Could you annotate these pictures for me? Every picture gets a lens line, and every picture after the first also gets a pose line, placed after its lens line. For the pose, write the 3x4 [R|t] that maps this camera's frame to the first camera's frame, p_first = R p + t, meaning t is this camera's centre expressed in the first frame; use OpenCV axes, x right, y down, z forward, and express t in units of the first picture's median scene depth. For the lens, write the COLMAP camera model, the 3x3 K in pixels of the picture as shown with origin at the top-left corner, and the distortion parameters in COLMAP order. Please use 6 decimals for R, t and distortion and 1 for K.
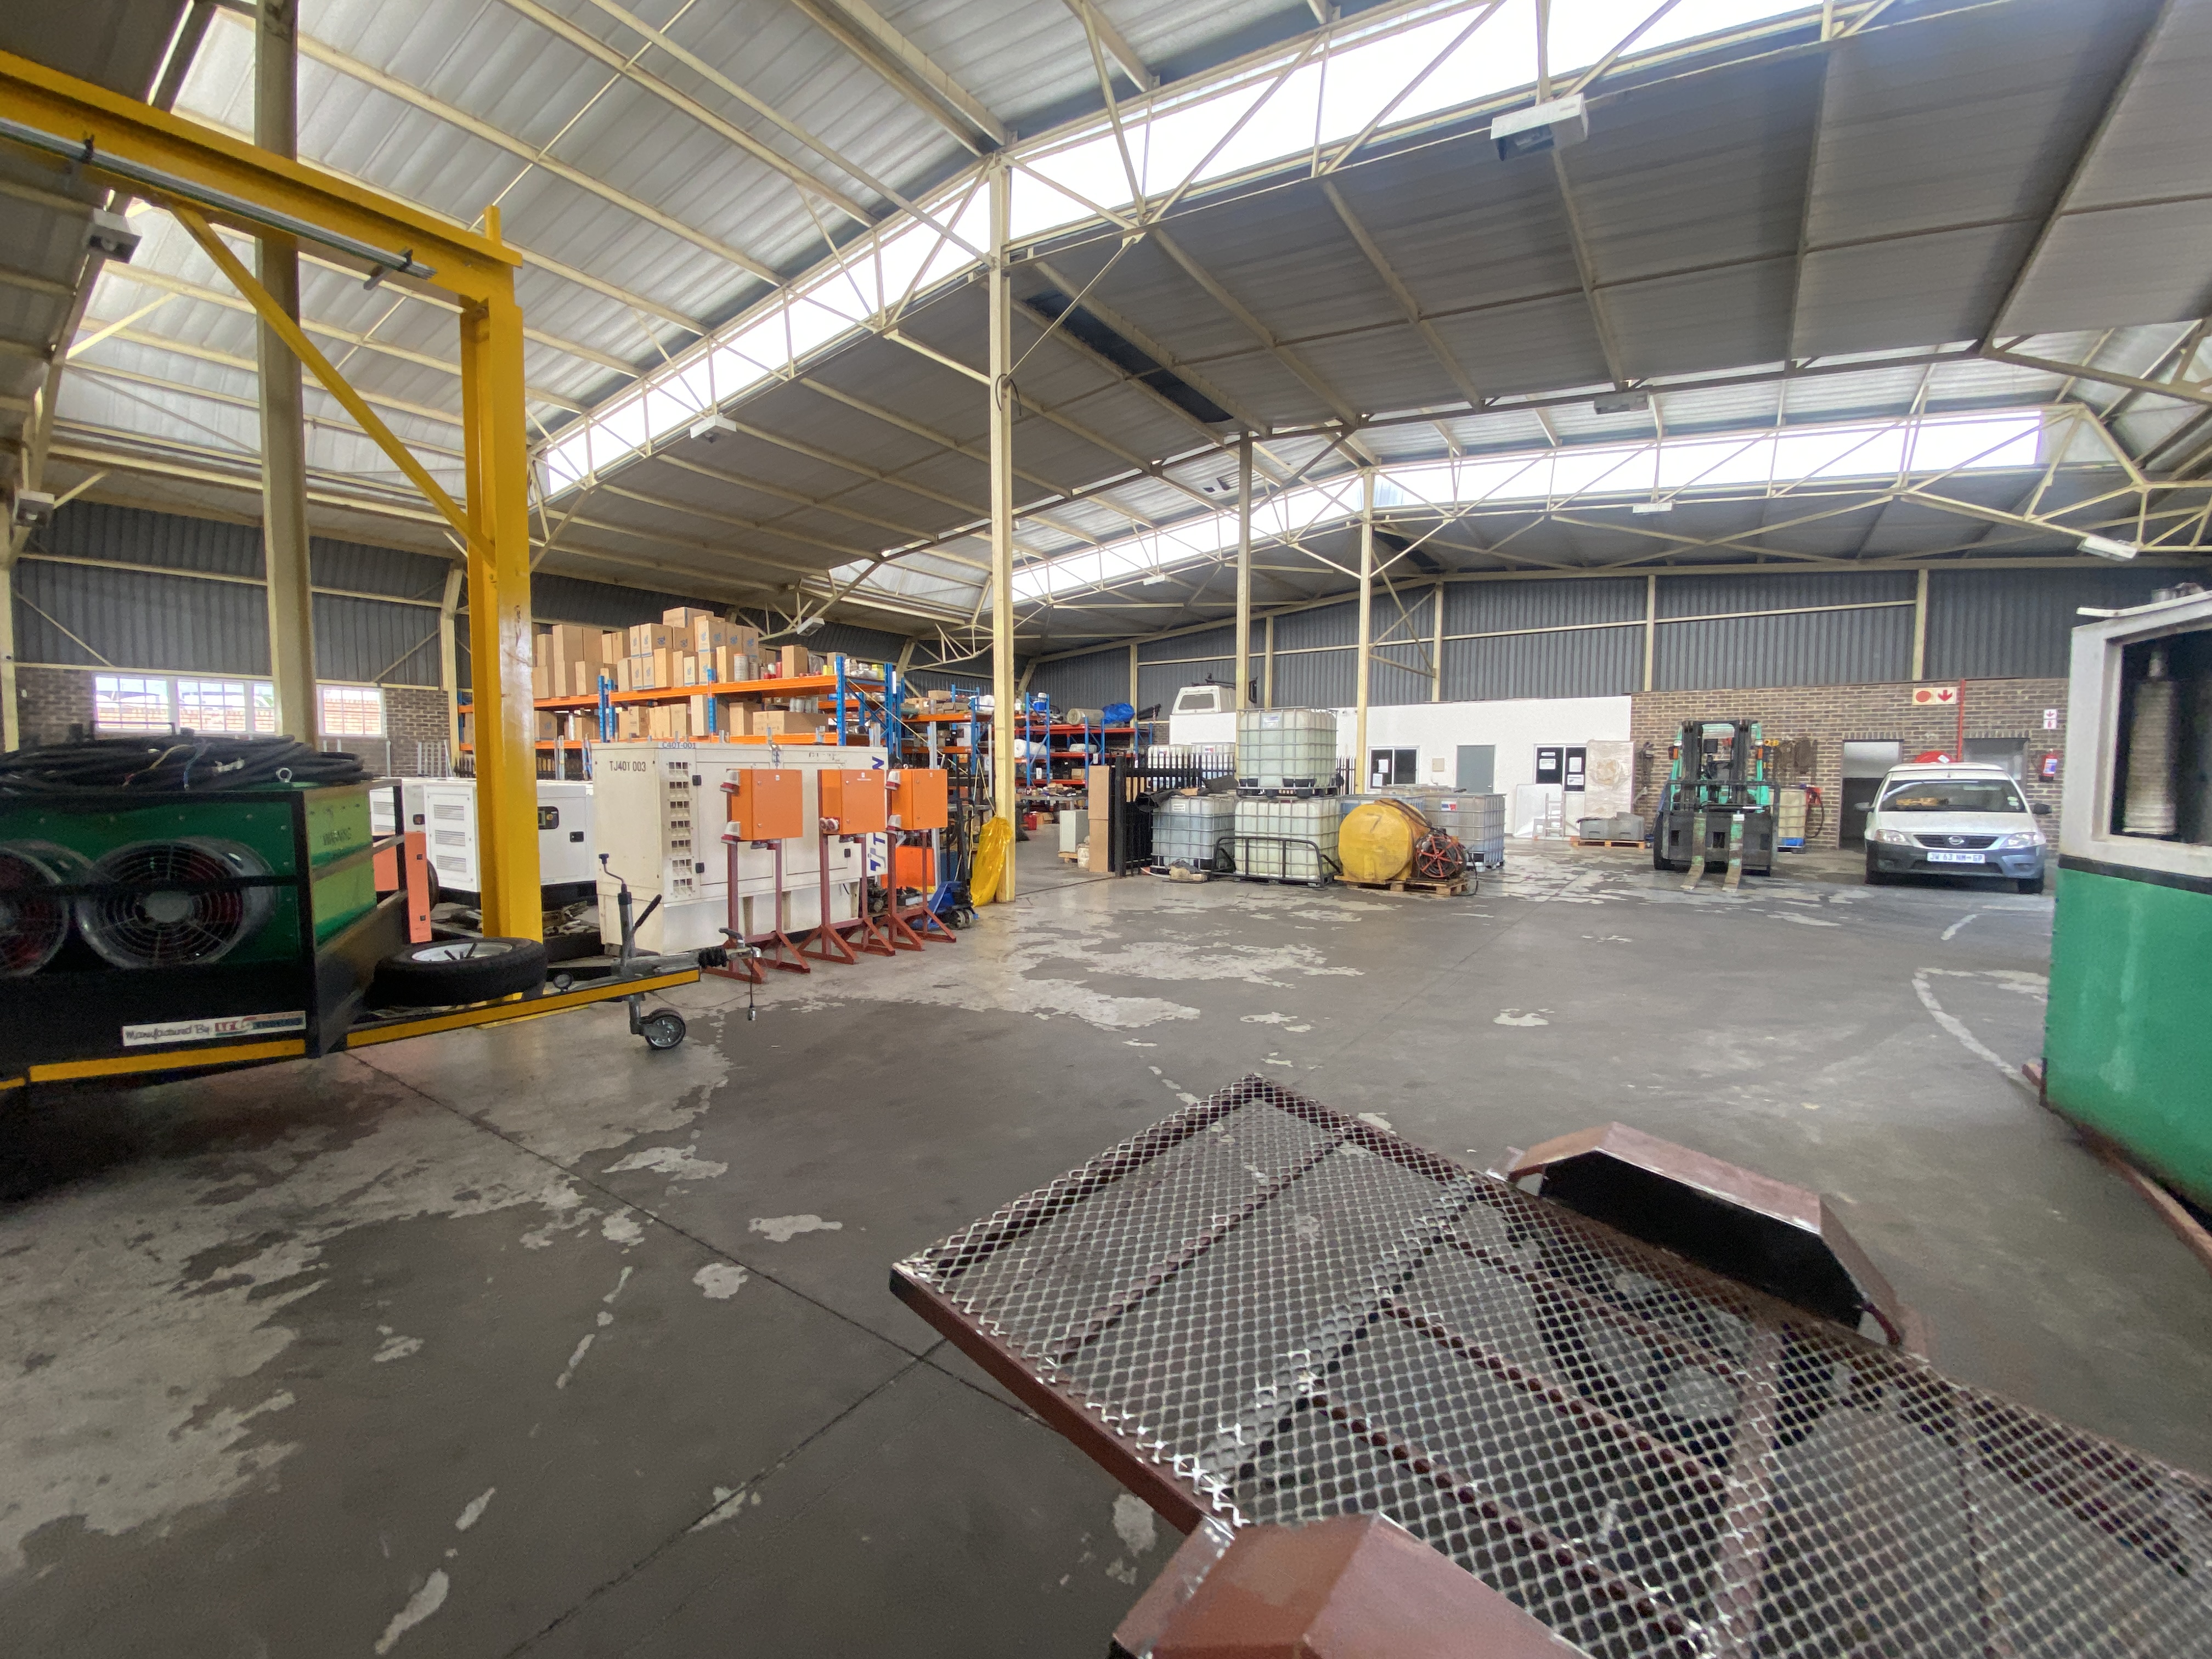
lens RADIAL K [[895.1, 0, 1092.4], [0, 895.1, 826.7], [0, 0, 1]] dist [0.018241, -0.019362]
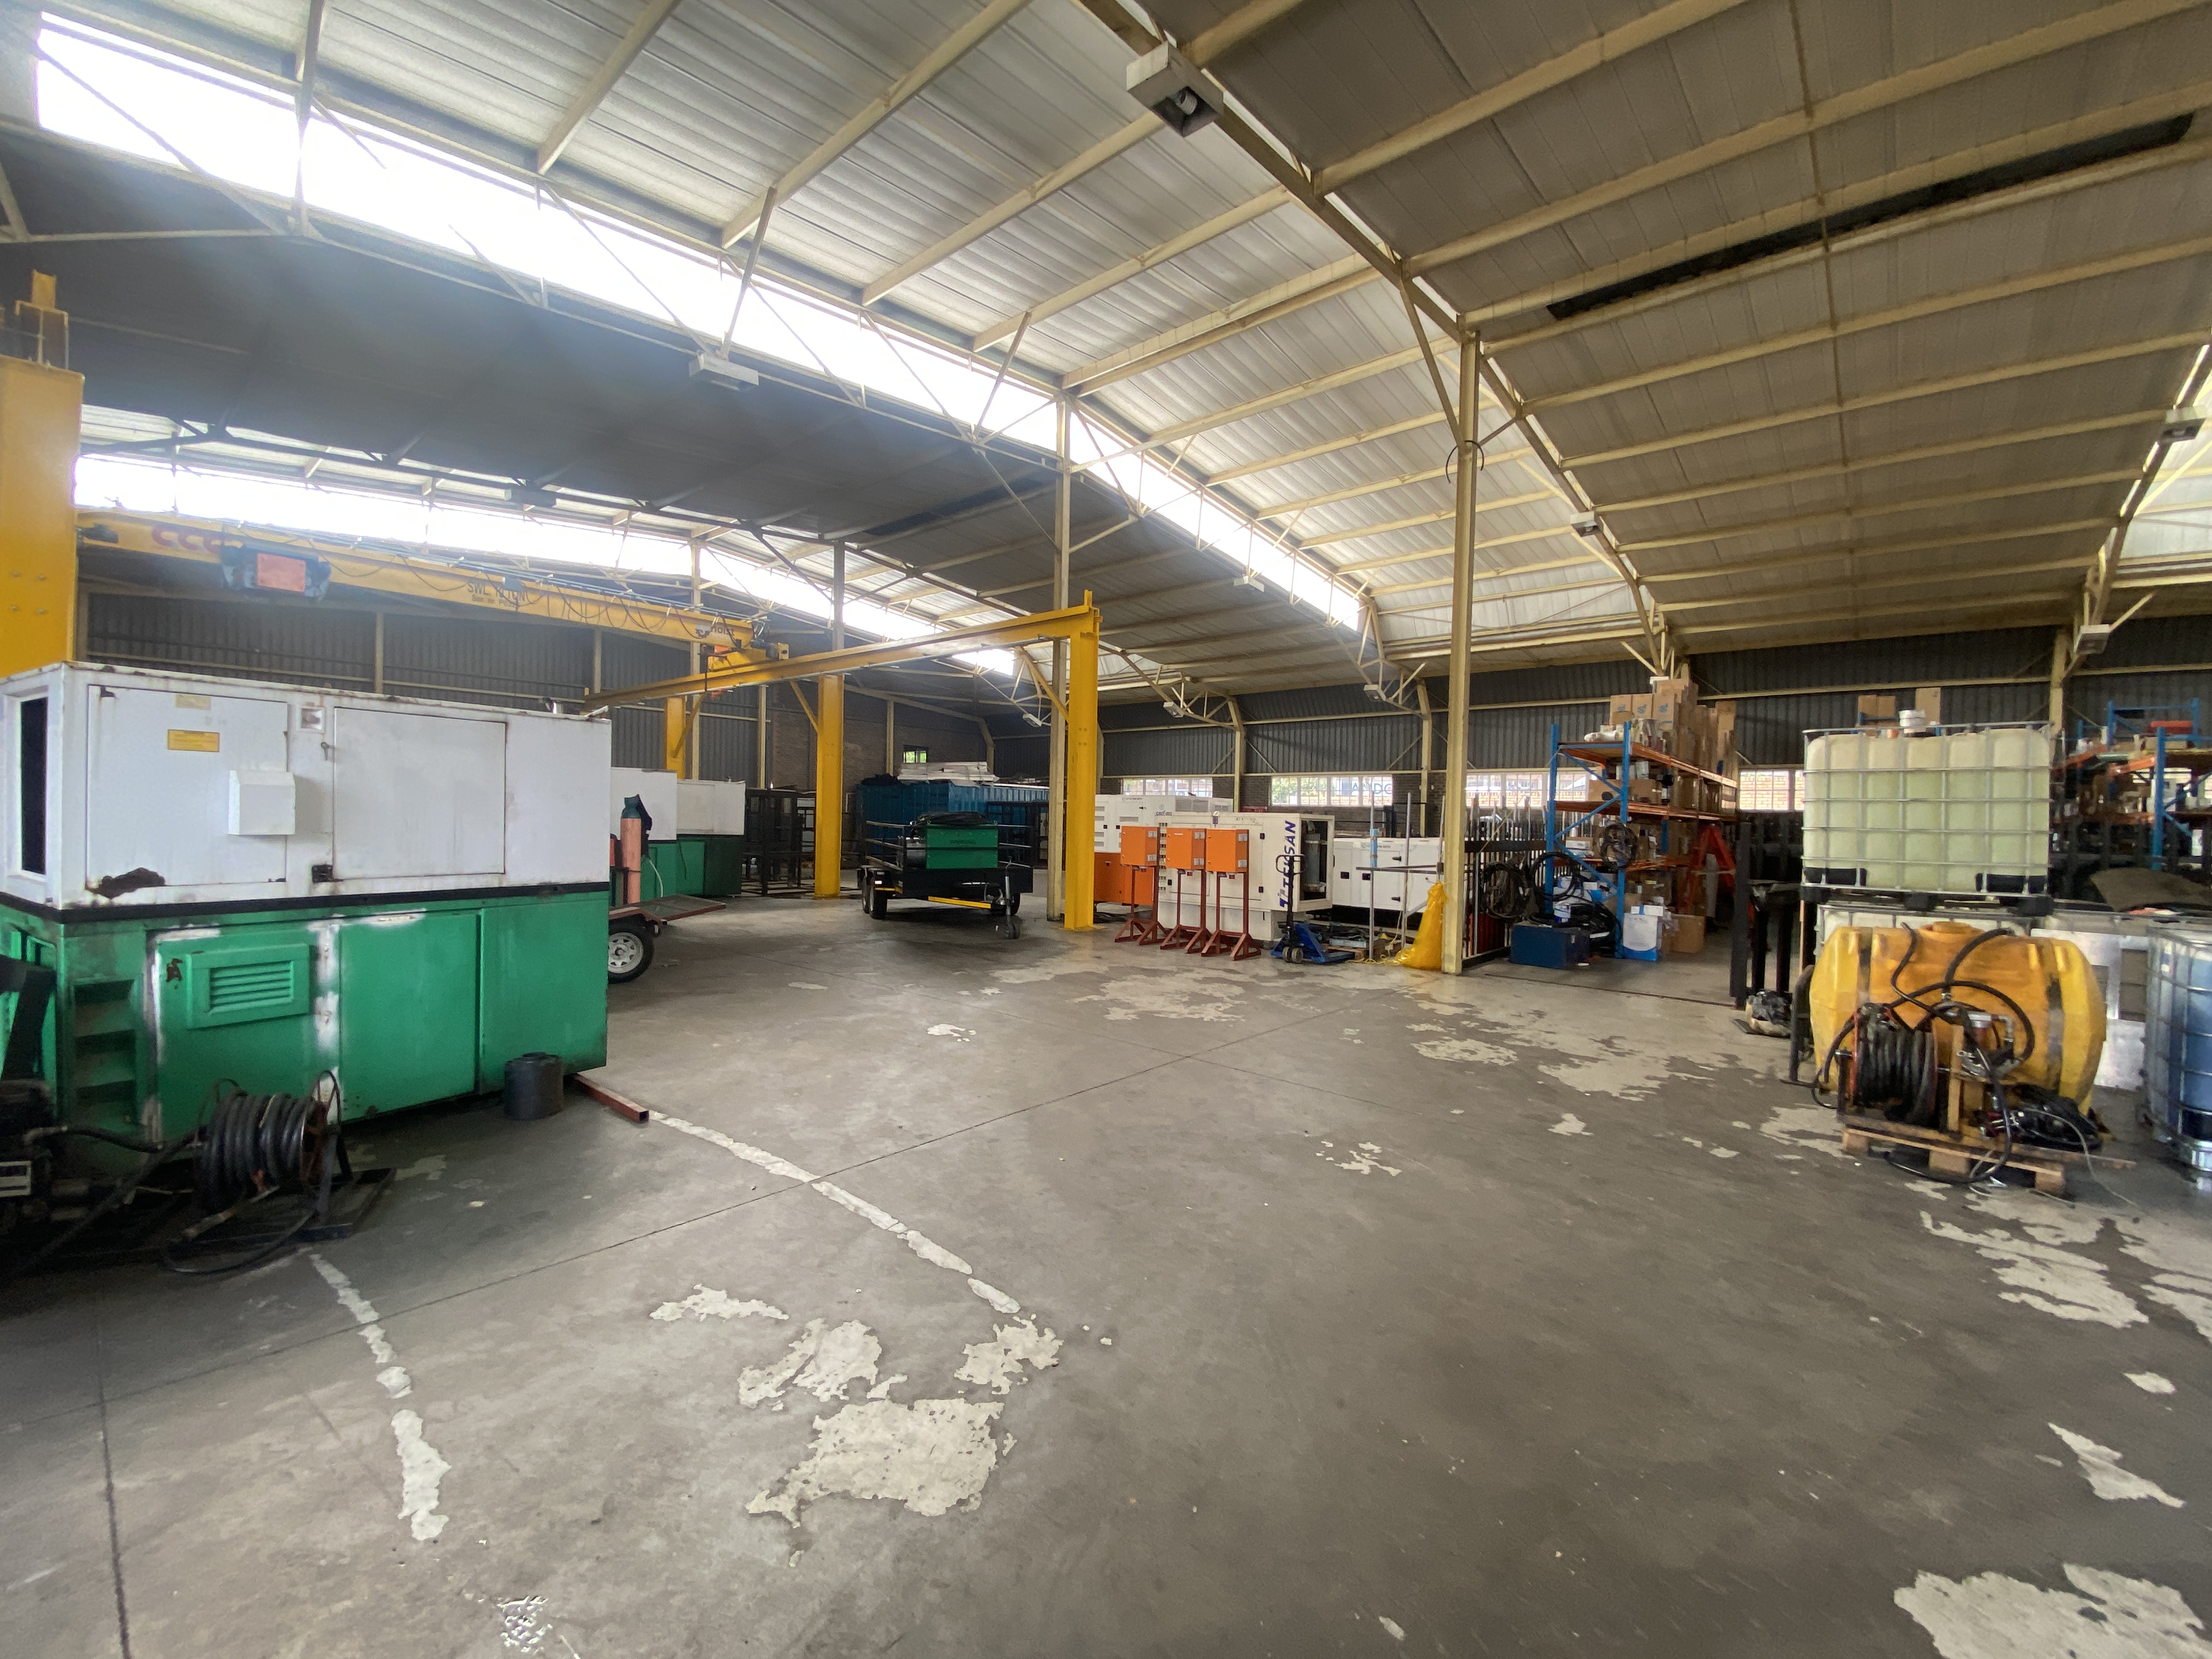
lens RADIAL K [[900.0, 0, 1106.3], [0, 900.0, 824.0], [0, 0, 1]] dist [0.004853, -0.014144]
pose [[-0.100104, 0.004057, -0.994969, 0.565833], [-0.089453, 0.995905, 0.013061, -0.033592], [0.990948, 0.090310, -0.099332, 0.446936]]
